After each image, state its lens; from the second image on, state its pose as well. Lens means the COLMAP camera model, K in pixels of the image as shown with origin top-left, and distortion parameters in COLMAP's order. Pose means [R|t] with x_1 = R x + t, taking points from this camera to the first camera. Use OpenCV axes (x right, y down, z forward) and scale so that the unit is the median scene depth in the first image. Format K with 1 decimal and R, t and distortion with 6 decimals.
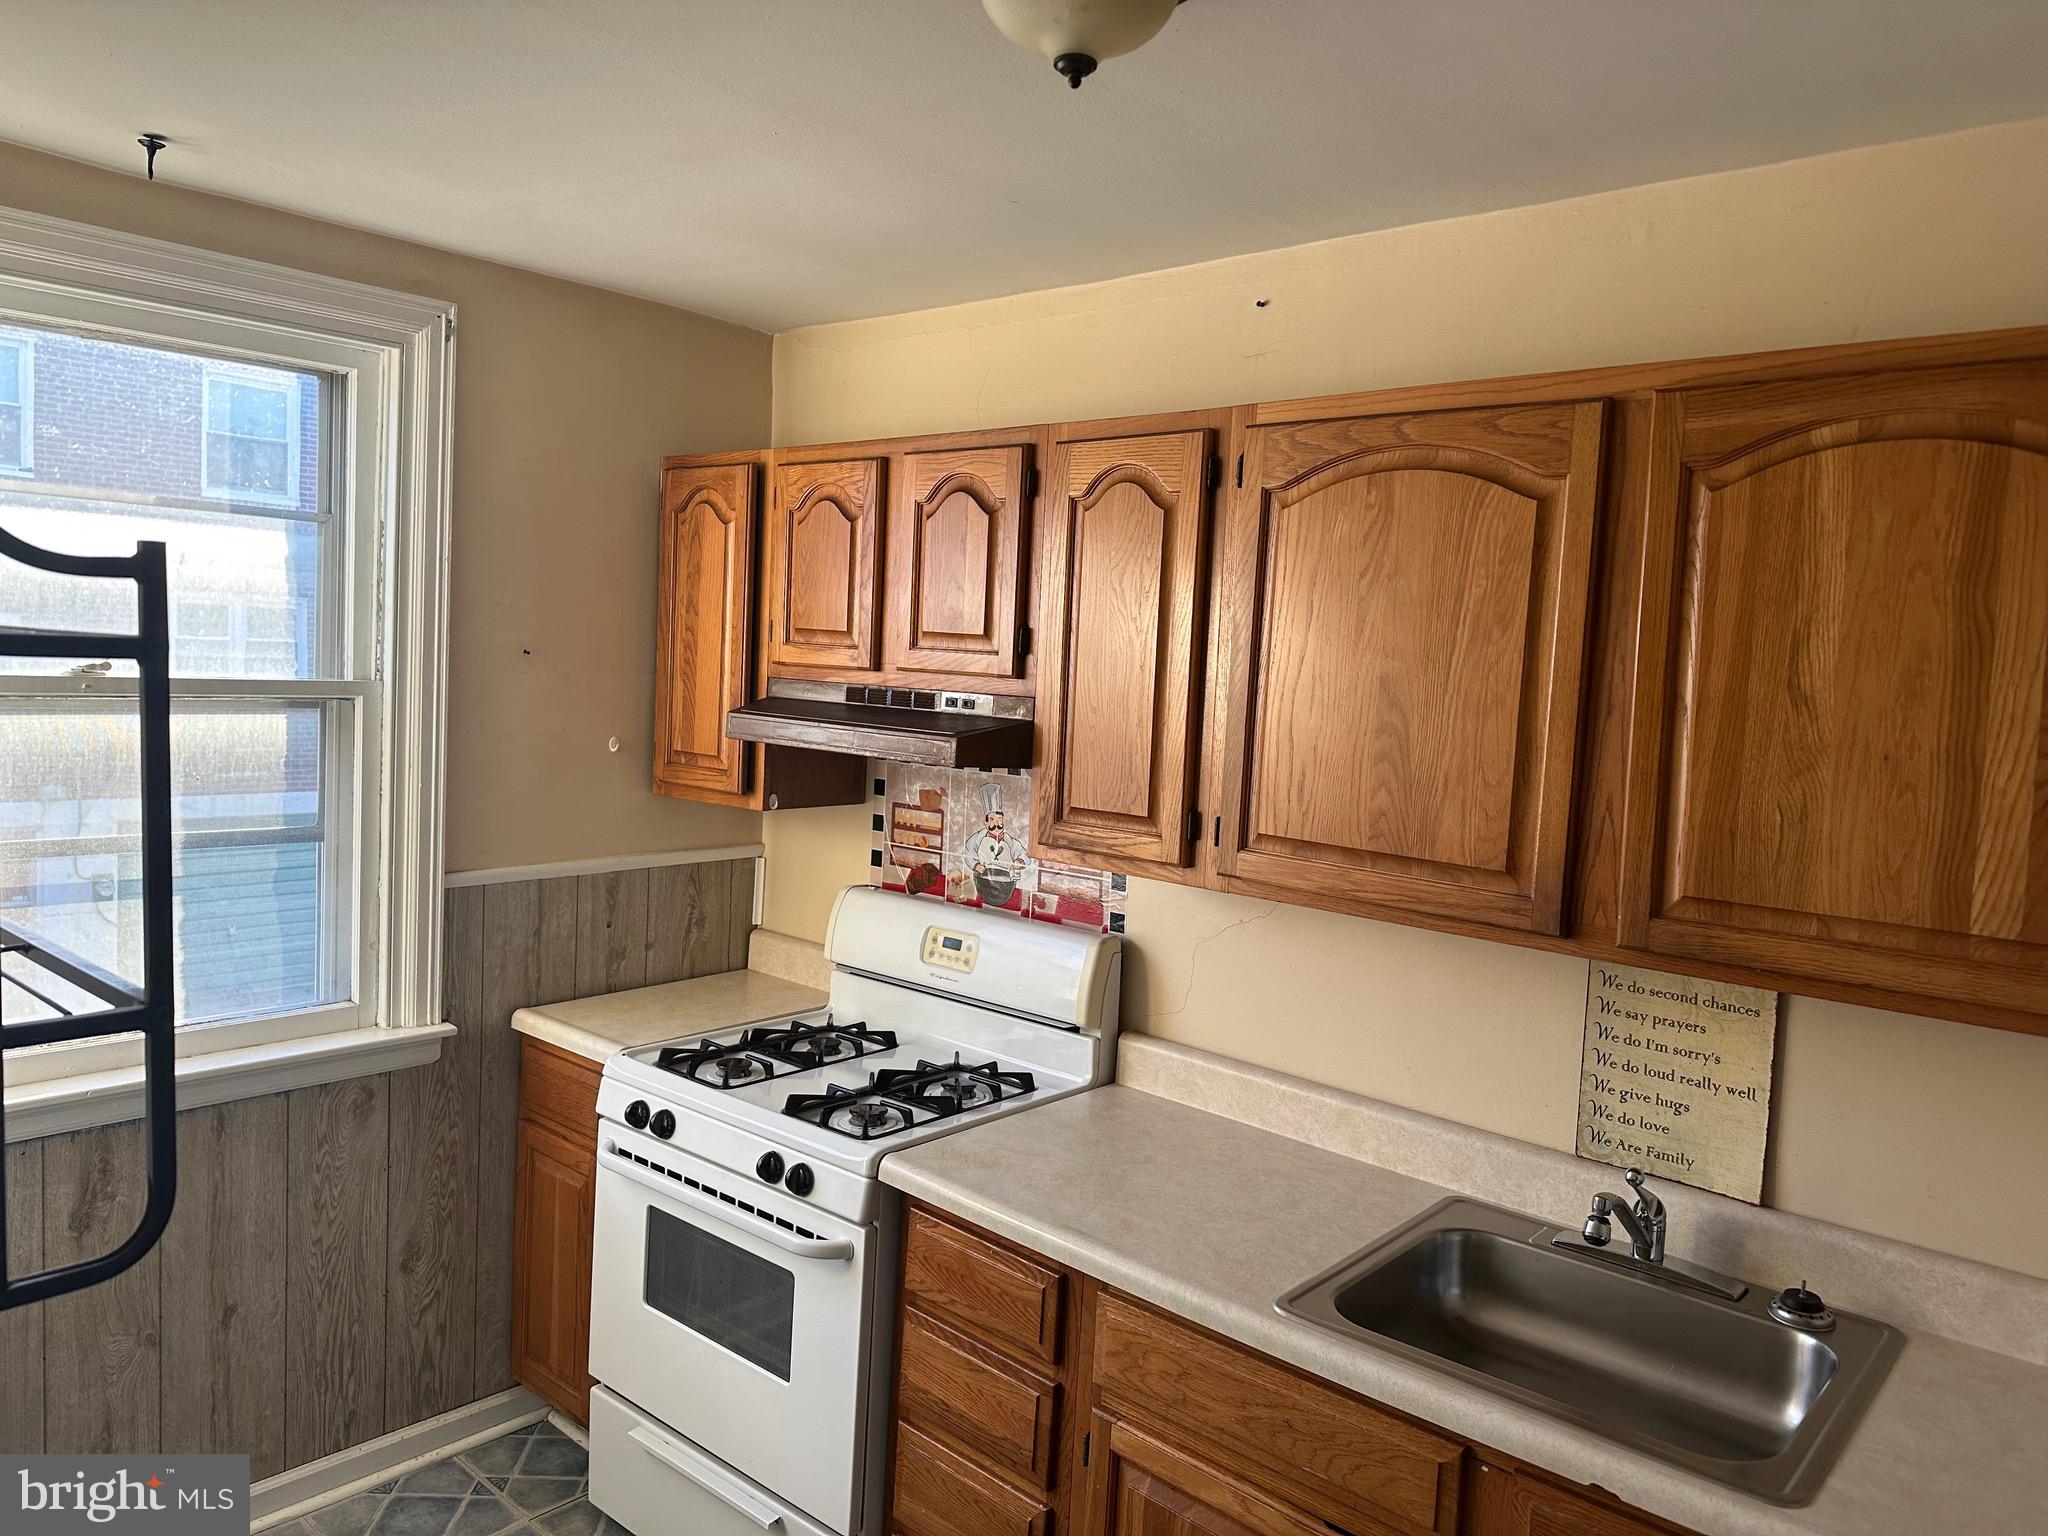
lens RADIAL K [[1422.6, 0, 1029.5], [0, 1422.6, 733.2], [0, 0, 1]] dist [0.074287, -0.059576]
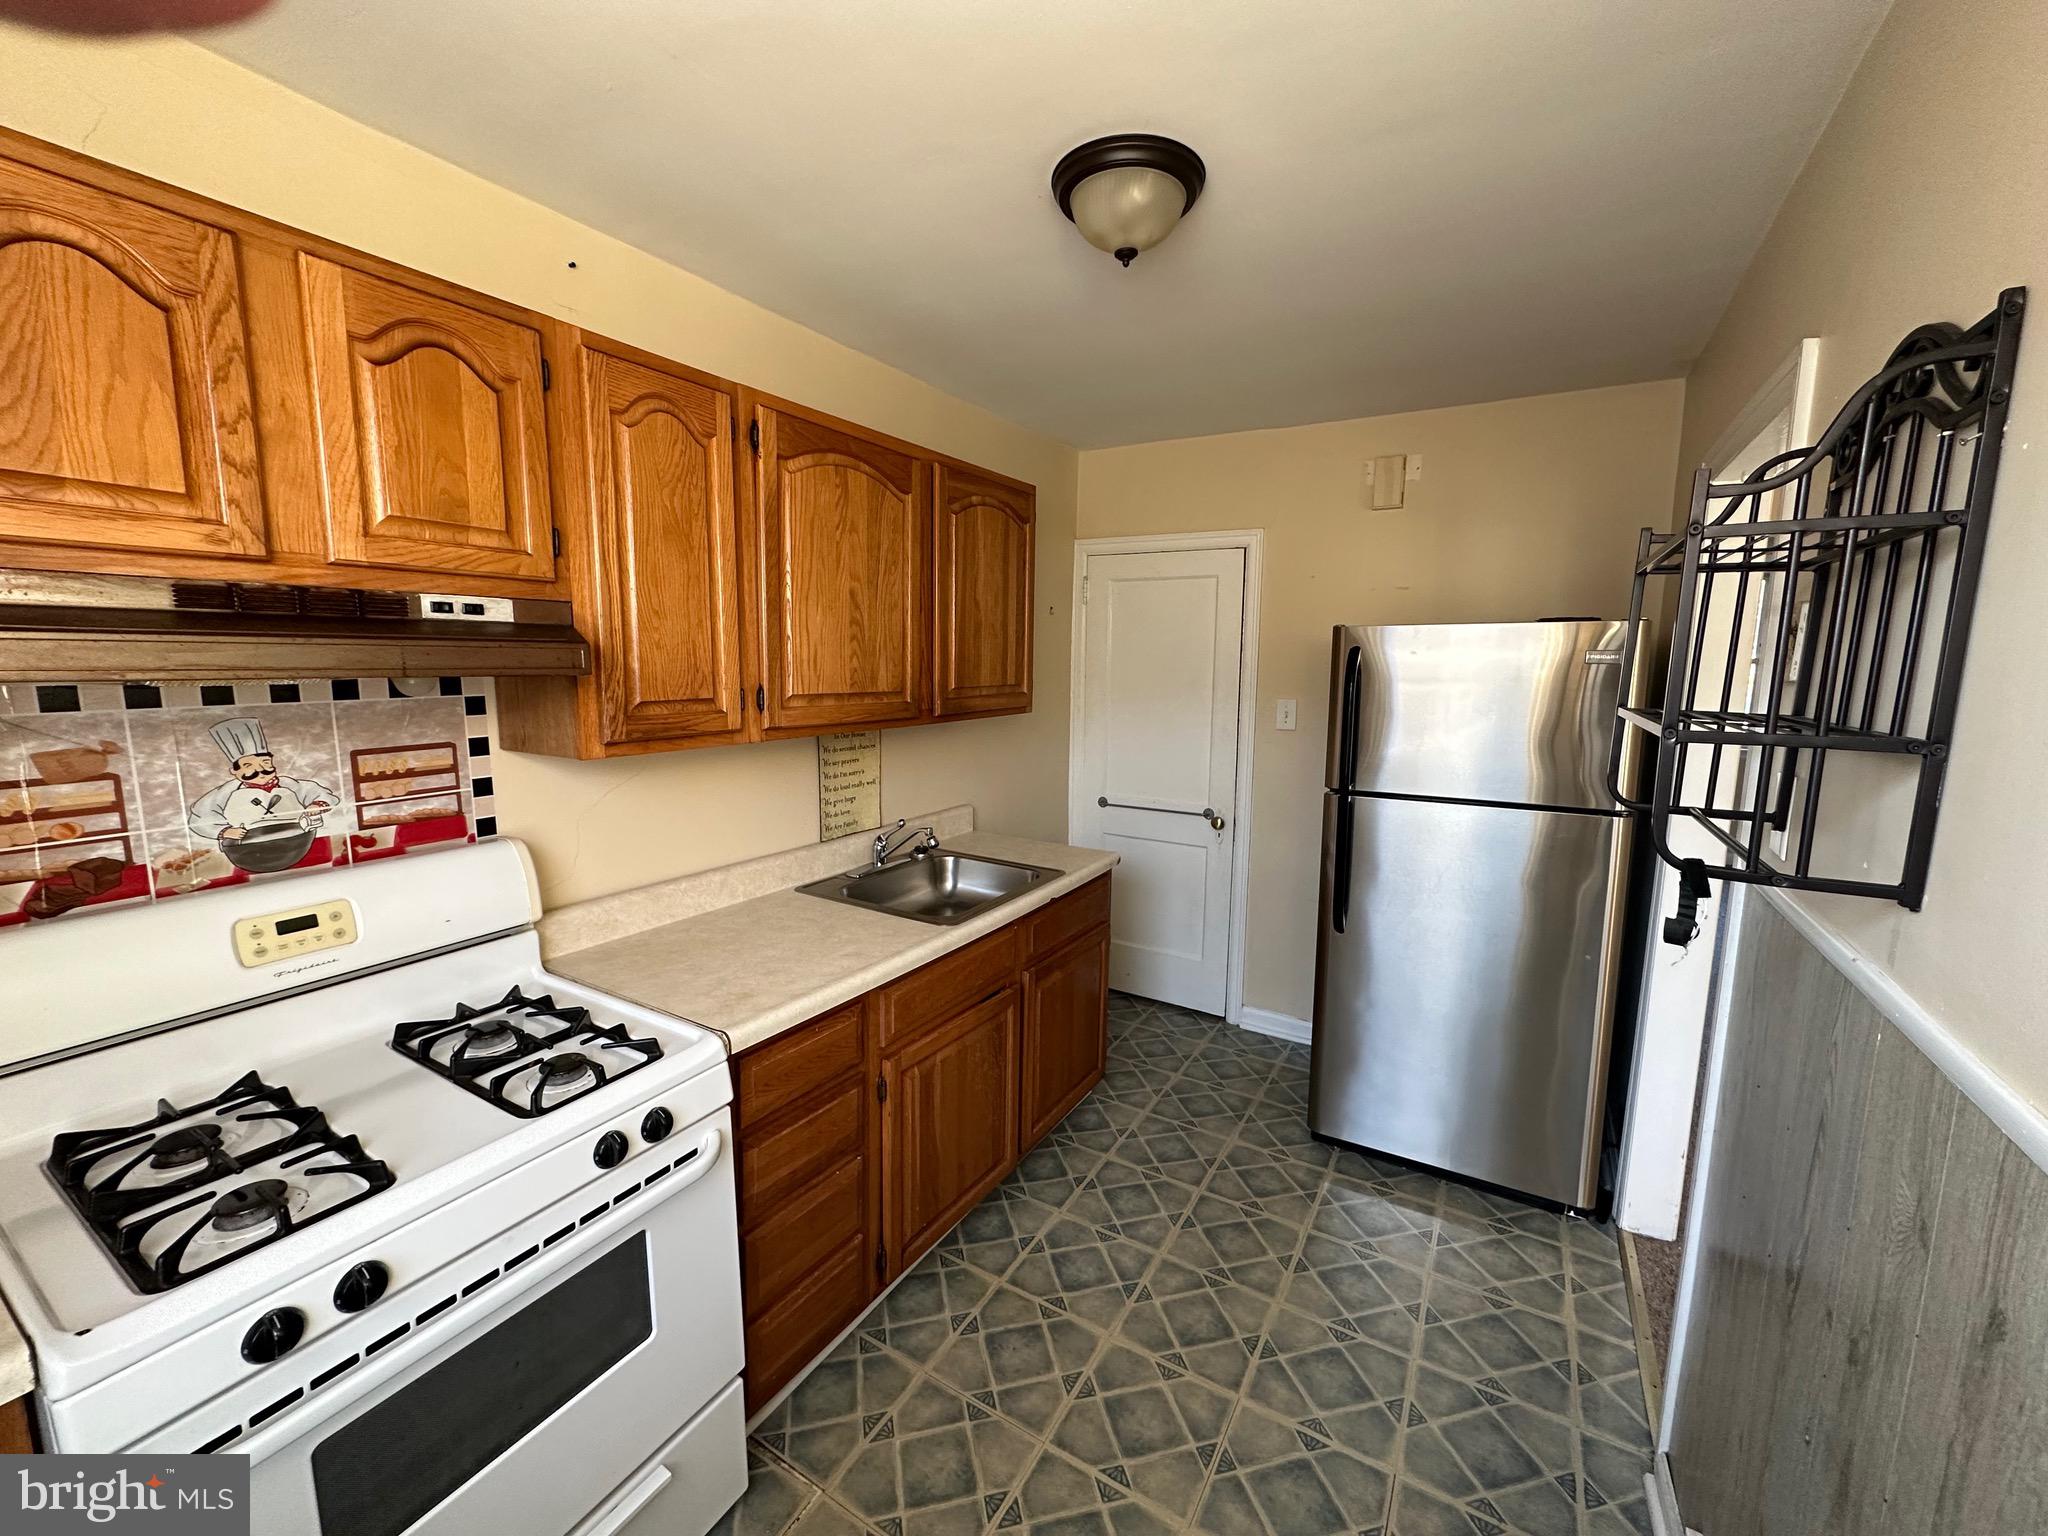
lens RADIAL K [[820.3, 0, 1024.0], [0, 820.3, 768.0], [0, 0, 1]] dist [0.000920, -0.000008]
pose [[-0.180844, -0.182307, 0.966468, -0.661232], [0.037414, 0.980684, 0.191989, -0.009651], [-0.982800, 0.070880, -0.170530, 0.821527]]
